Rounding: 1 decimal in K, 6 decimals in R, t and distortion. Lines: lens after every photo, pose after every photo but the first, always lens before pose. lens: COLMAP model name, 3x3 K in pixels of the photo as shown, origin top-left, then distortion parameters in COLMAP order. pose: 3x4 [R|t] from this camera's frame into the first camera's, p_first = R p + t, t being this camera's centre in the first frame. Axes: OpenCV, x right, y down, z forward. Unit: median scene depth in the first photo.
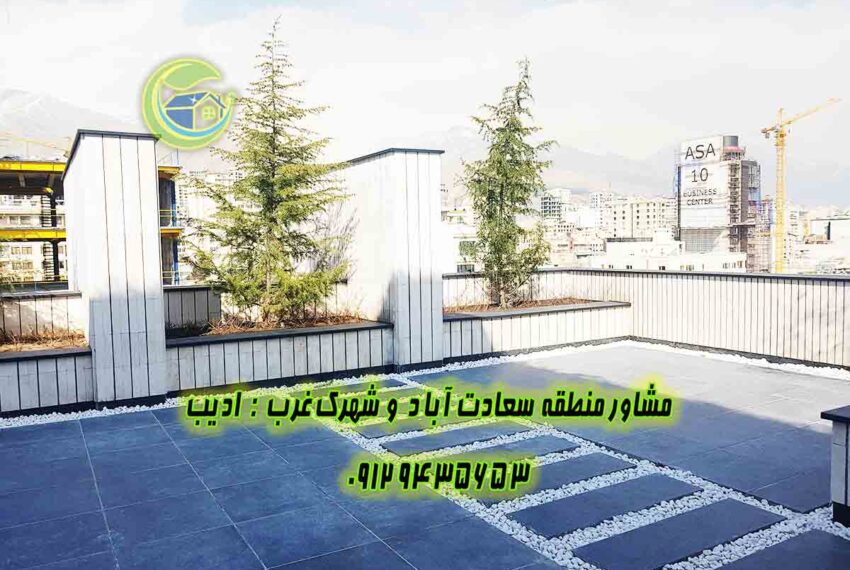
lens RADIAL K [[662.1, 0, 422.3], [0, 662.1, 284.2], [0, 0, 1]] dist [-0.018324, -0.017026]
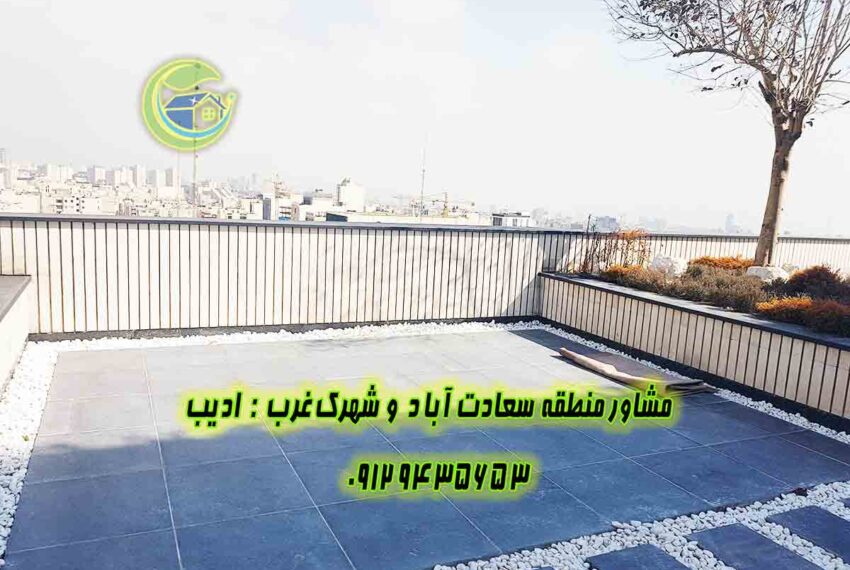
lens RADIAL K [[662.1, 0, 423.7], [0, 662.1, 286.5], [0, 0, 1]] dist [-0.018324, -0.017026]
pose [[0.130875, -0.120780, 0.984014, -0.227767], [0.009022, 0.992655, 0.120641, -0.031709], [-0.991358, -0.006911, 0.131003, 0.731148]]
